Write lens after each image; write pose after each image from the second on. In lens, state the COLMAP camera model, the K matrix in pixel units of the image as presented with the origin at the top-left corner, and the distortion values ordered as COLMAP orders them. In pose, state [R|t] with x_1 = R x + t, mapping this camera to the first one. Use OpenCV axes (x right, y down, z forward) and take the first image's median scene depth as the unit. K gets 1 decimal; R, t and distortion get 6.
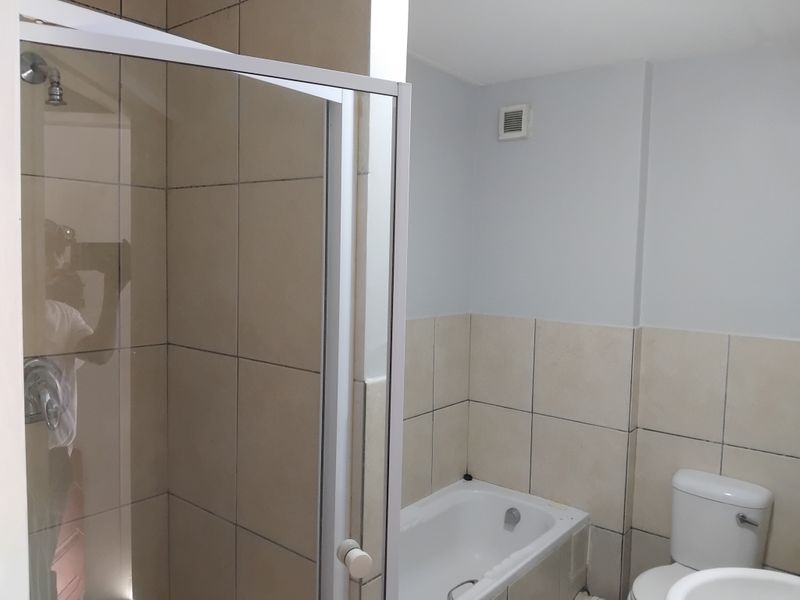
lens RADIAL K [[615.3, 0, 404.2], [0, 615.3, 297.5], [0, 0, 1]] dist [0.029880, -0.009824]
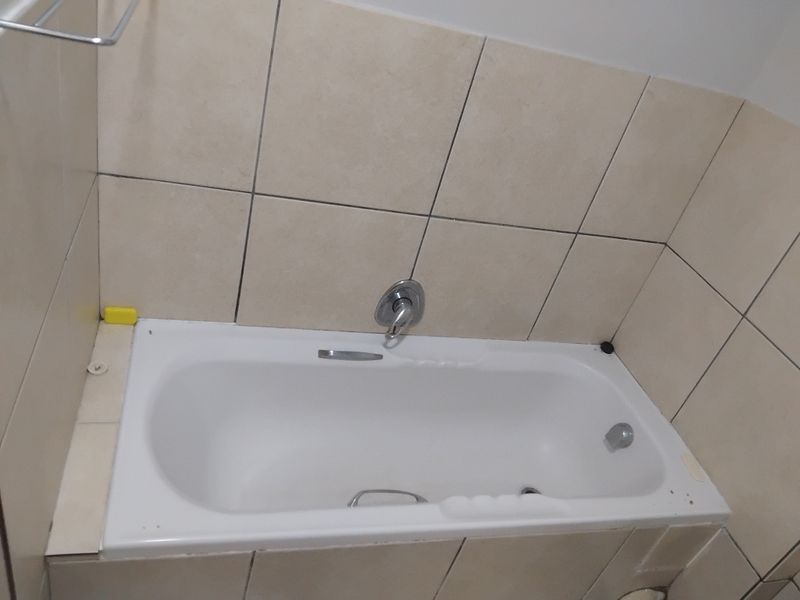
lens RADIAL K [[615.3, 0, 404.2], [0, 615.3, 297.5], [0, 0, 1]] dist [0.029880, -0.009824]
pose [[0.778936, 0.481292, -0.402015, 0.198878], [-0.274749, 0.838185, 0.471126, -0.002486], [0.563712, -0.256523, 0.785127, 0.433788]]
